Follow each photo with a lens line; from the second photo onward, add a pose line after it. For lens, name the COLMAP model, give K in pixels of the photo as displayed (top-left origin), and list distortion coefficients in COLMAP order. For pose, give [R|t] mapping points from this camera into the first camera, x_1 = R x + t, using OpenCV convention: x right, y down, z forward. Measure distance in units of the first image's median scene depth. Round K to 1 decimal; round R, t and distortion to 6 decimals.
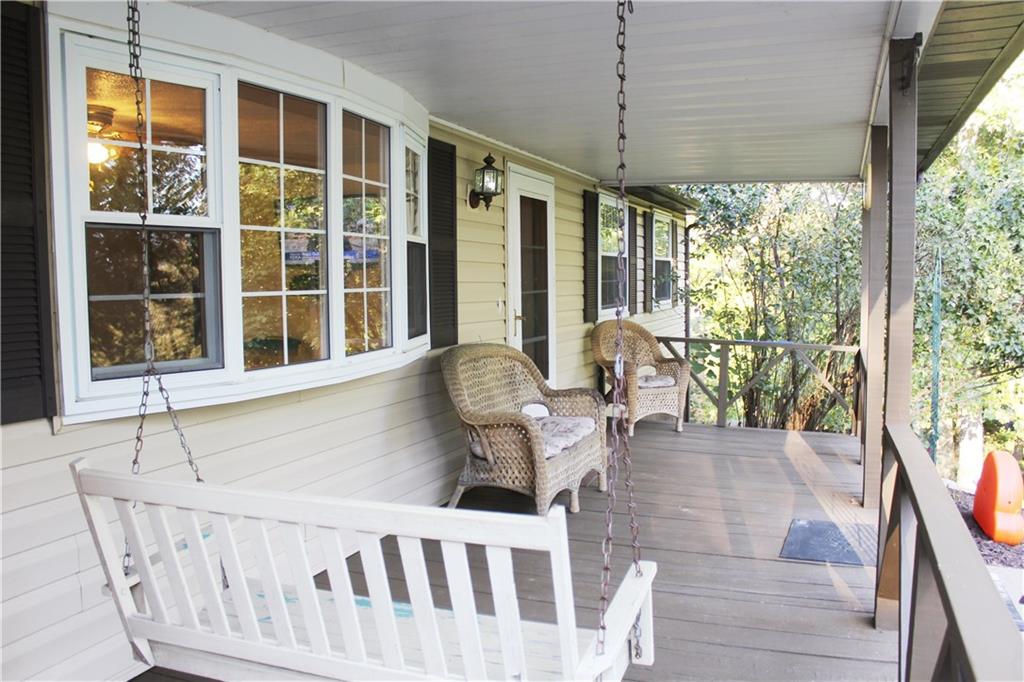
lens RADIAL K [[855.8, 0, 512.0], [0, 855.8, 341.0], [0, 0, 1]] dist [-0.165860, 0.150171]
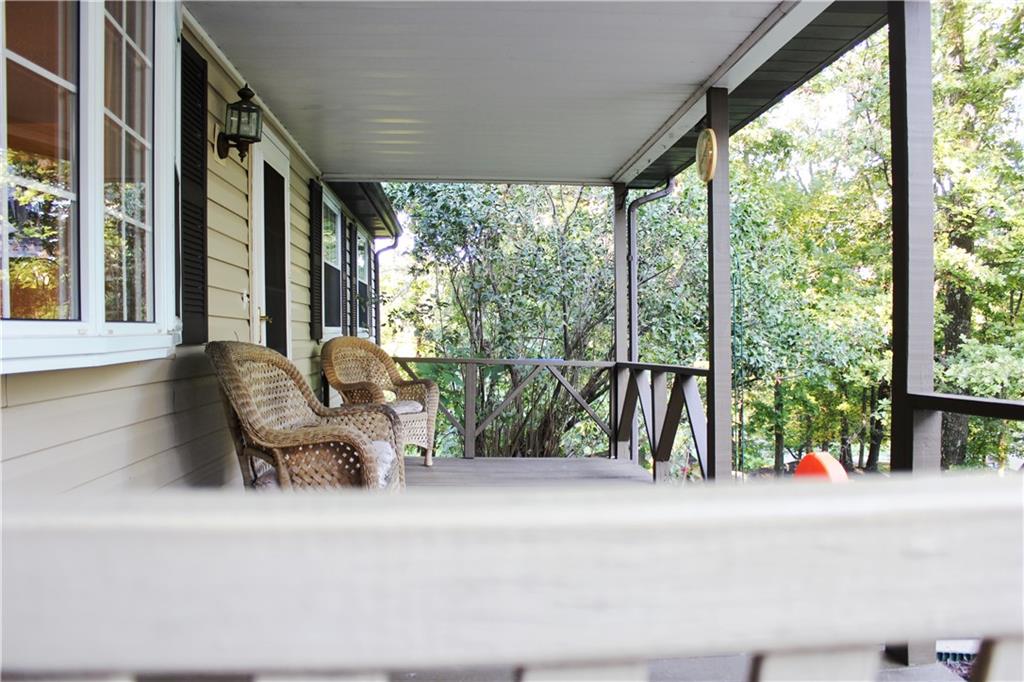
lens RADIAL K [[855.8, 0, 512.0], [0, 855.8, 341.0], [0, 0, 1]] dist [-0.165860, 0.150171]
pose [[0.906276, -0.006515, 0.422637, -0.107173], [0.033749, 0.997804, -0.056987, 0.041660], [-0.421338, 0.065909, 0.904506, 0.231975]]
